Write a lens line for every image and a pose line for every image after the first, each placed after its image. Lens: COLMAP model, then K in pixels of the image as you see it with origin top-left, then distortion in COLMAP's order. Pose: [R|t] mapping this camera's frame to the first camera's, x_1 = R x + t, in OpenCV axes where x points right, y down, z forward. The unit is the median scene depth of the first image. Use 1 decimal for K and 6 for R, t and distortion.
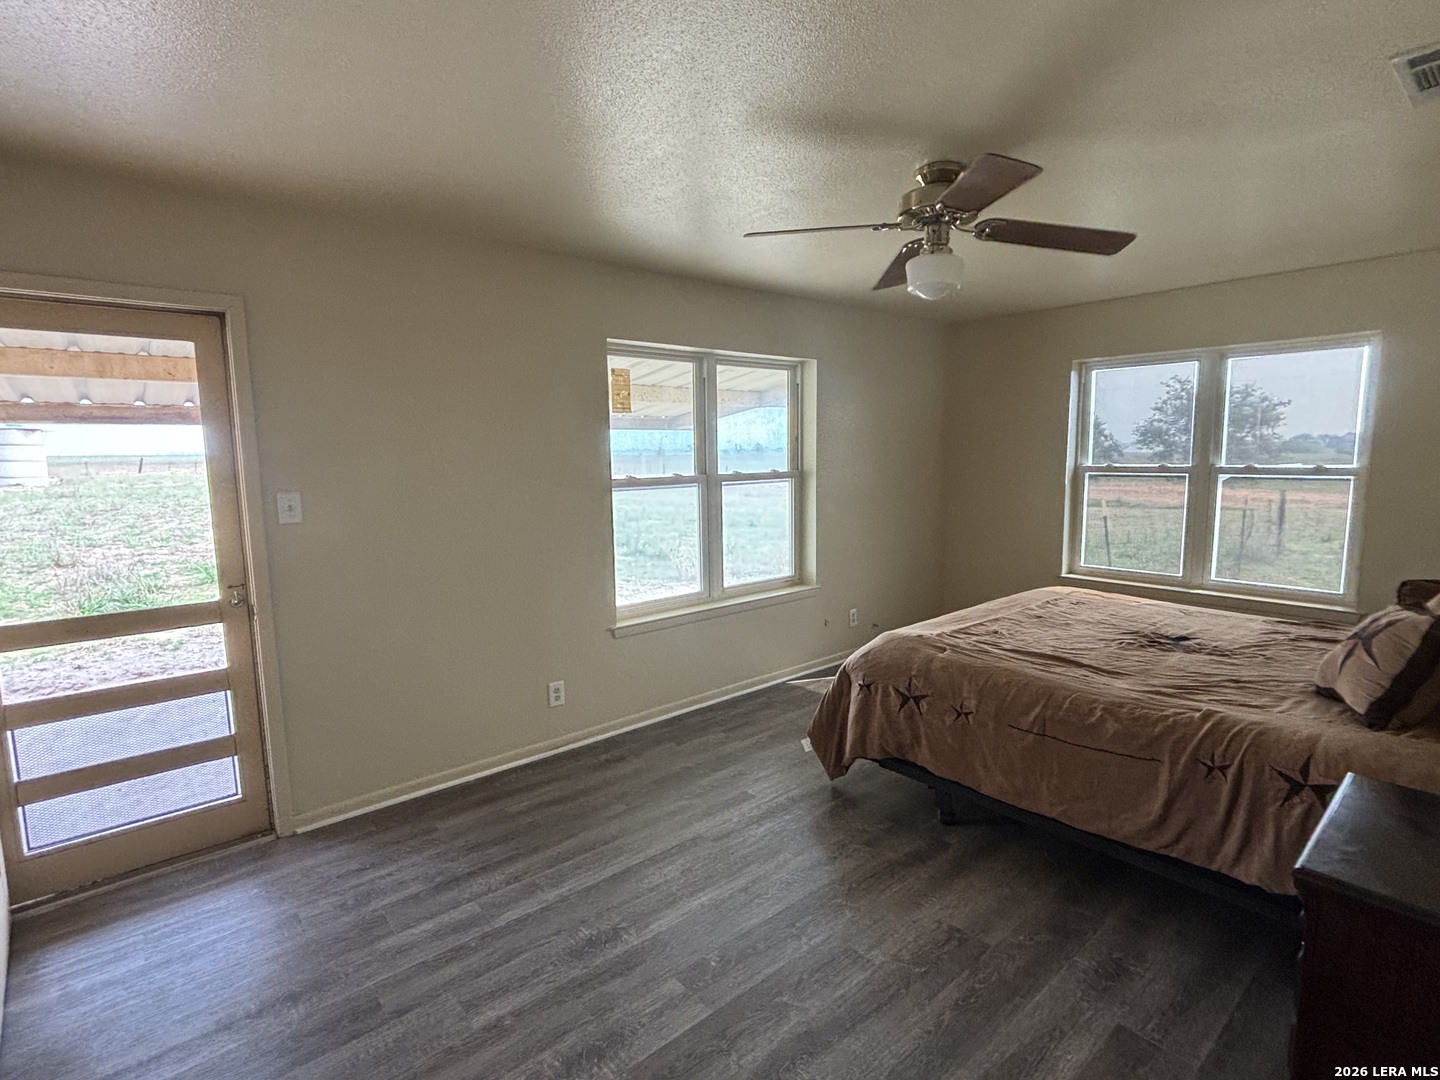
lens RADIAL K [[686.8, 0, 716.0], [0, 686.8, 537.3], [0, 0, 1]] dist [0.001158, 0.000003]
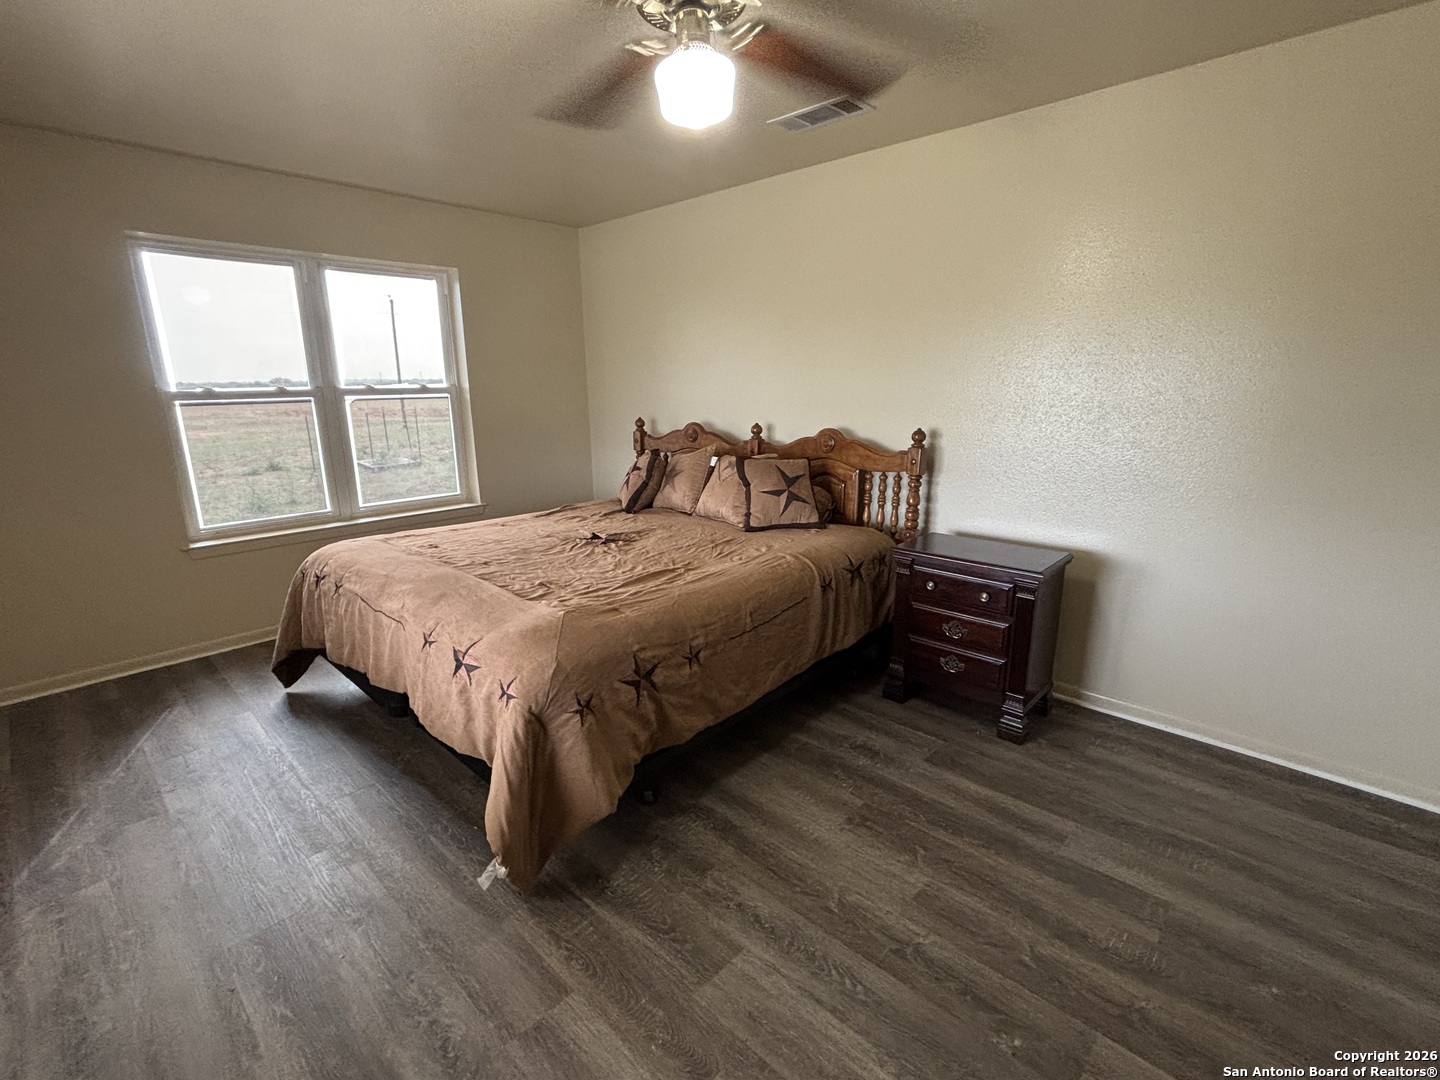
lens RADIAL K [[663.9, 0, 724.7], [0, 663.9, 536.0], [0, 0, 1]] dist [0.017624, -0.000003]
pose [[-0.081367, -0.223059, 0.971403, -0.413430], [0.138913, 0.962584, 0.232669, -0.079814], [-0.986956, 0.153872, -0.047337, 0.937956]]
